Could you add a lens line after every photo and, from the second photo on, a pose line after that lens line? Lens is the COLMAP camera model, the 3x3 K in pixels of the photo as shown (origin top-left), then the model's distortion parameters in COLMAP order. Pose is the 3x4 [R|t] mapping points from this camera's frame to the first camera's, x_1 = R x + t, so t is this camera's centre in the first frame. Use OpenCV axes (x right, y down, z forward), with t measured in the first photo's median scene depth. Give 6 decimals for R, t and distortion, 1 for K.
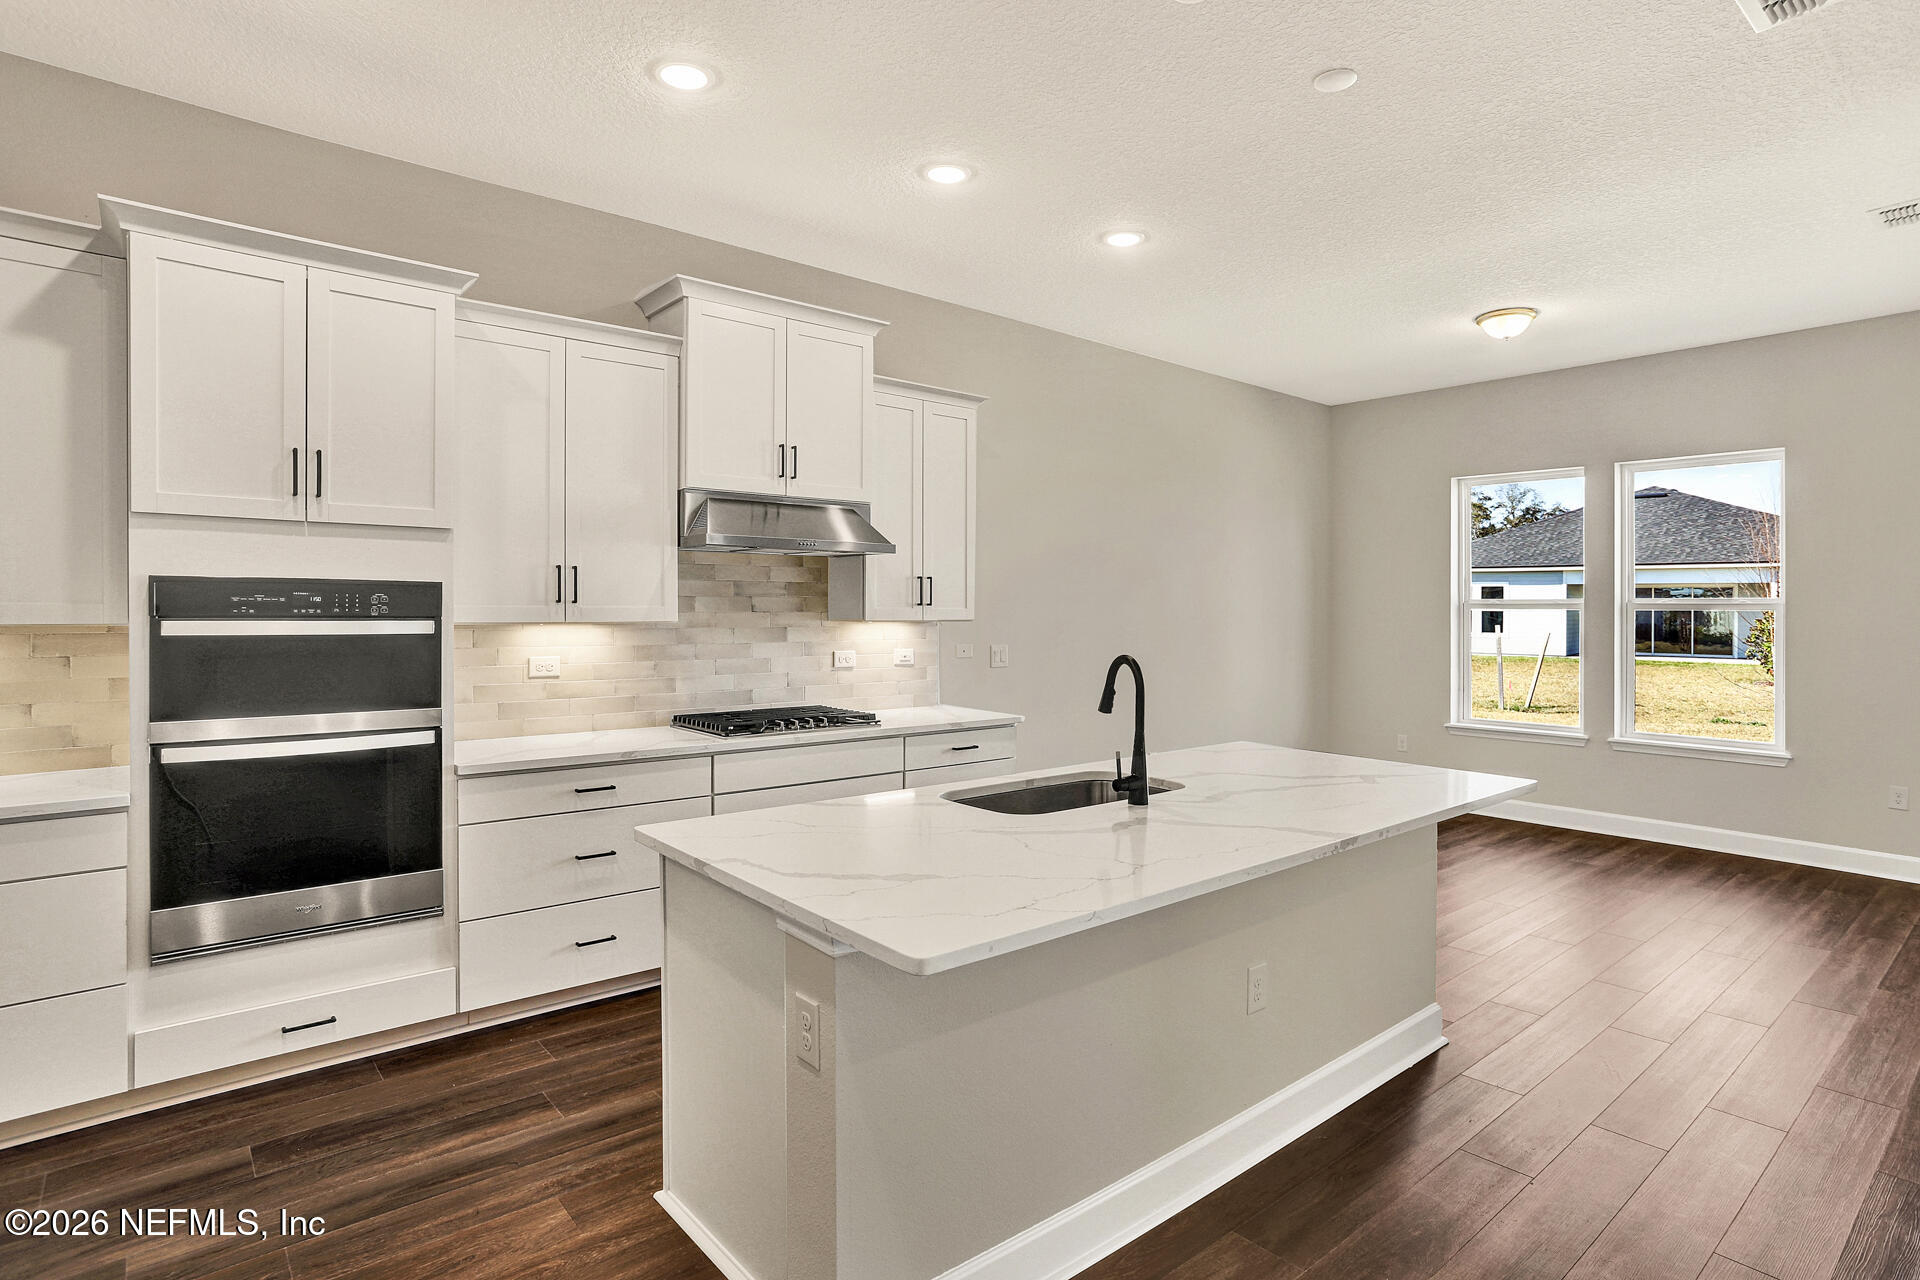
lens RADIAL K [[1038.2, 0, 960.0], [0, 1038.2, 640.0], [0, 0, 1]] dist [0.001893, 0.000257]
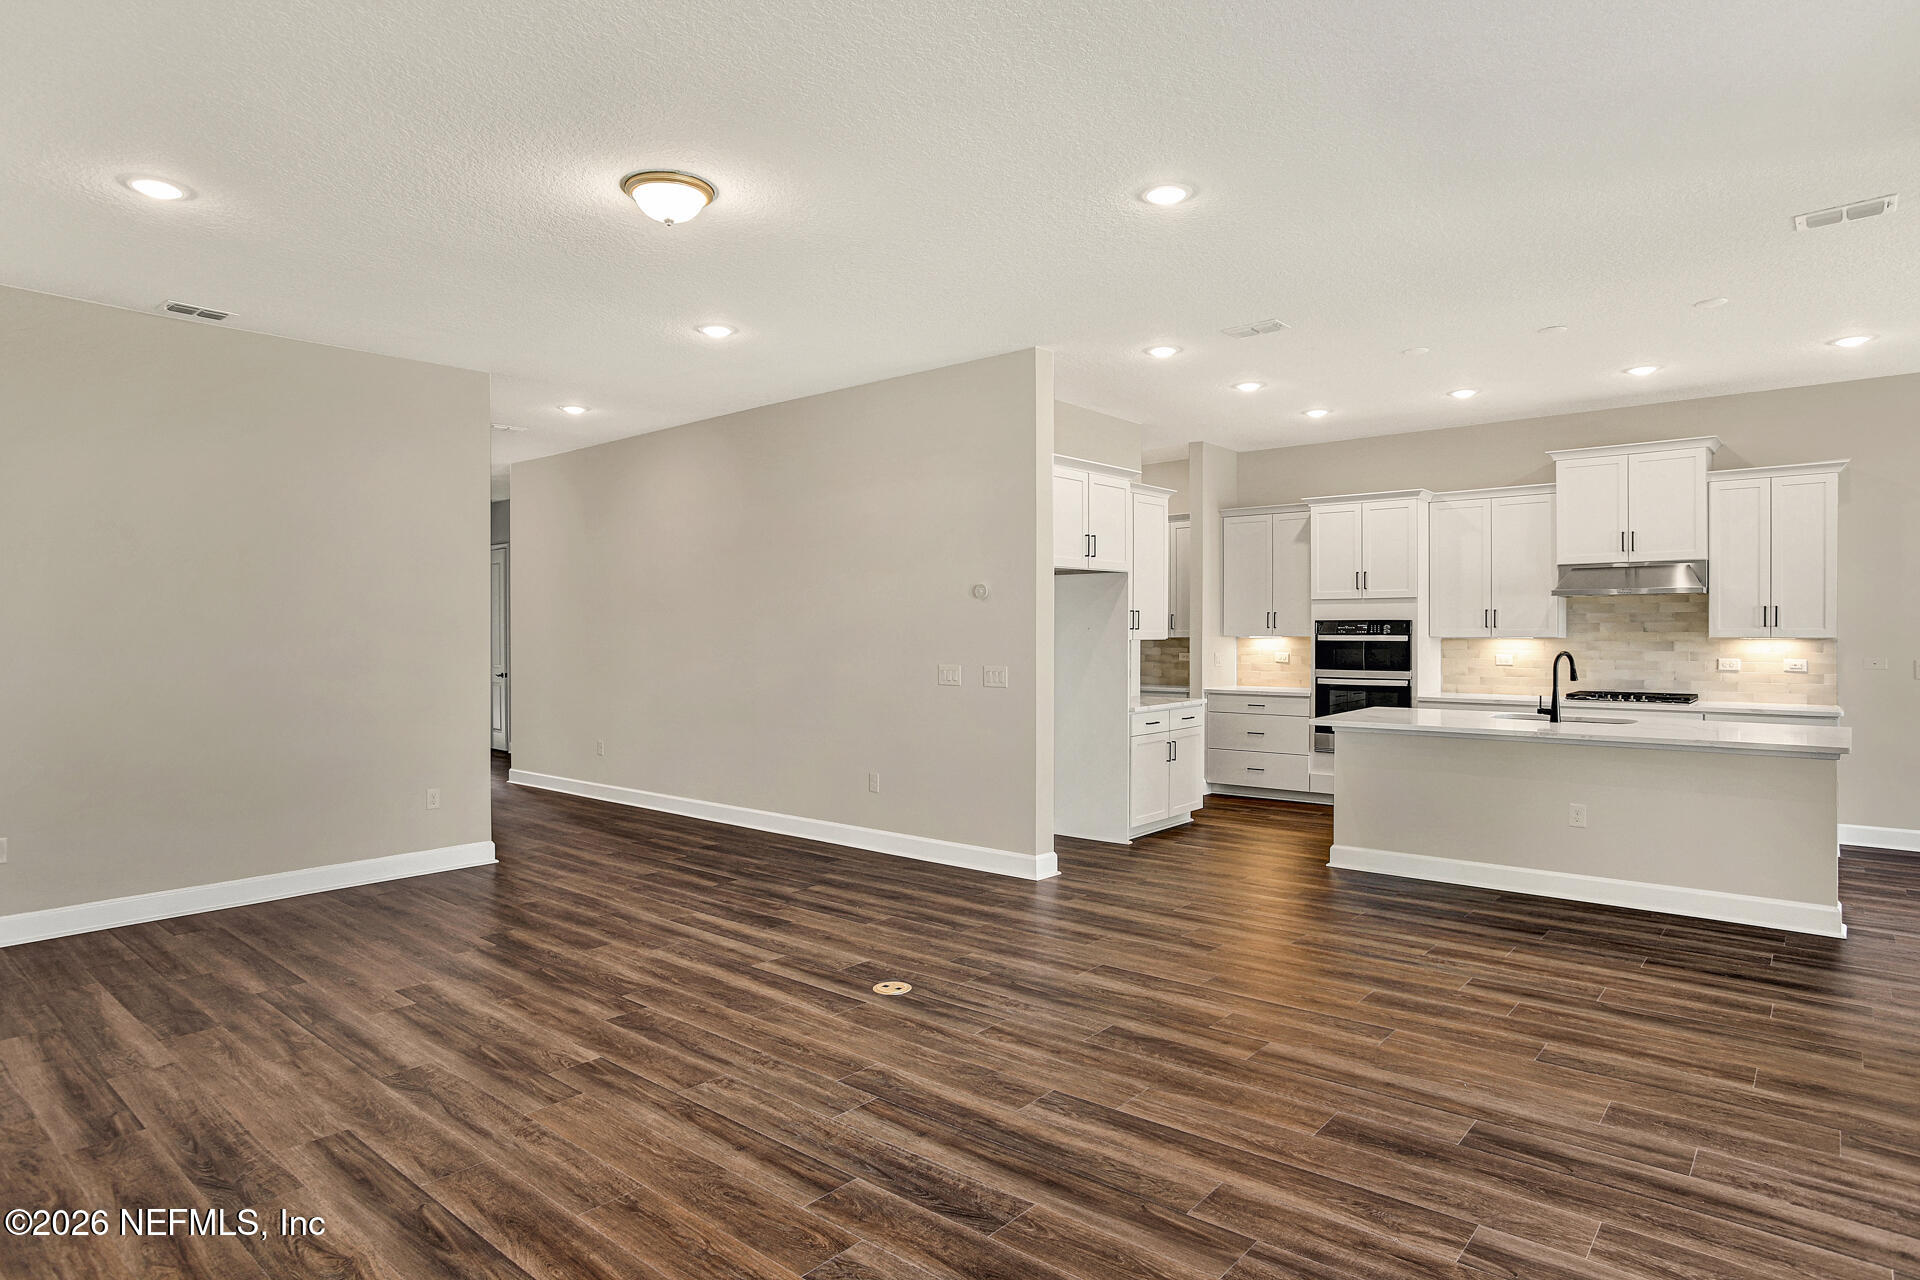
lens RADIAL K [[1044.6, 0, 960.0], [0, 1044.6, 640.0], [0, 0, 1]] dist [0.012955, 0.001762]
pose [[0.178751, 0.002914, -0.983890, 1.311231], [-0.027992, 0.999606, -0.002125, 0.020097], [0.983496, 0.027921, 0.178762, -0.357162]]
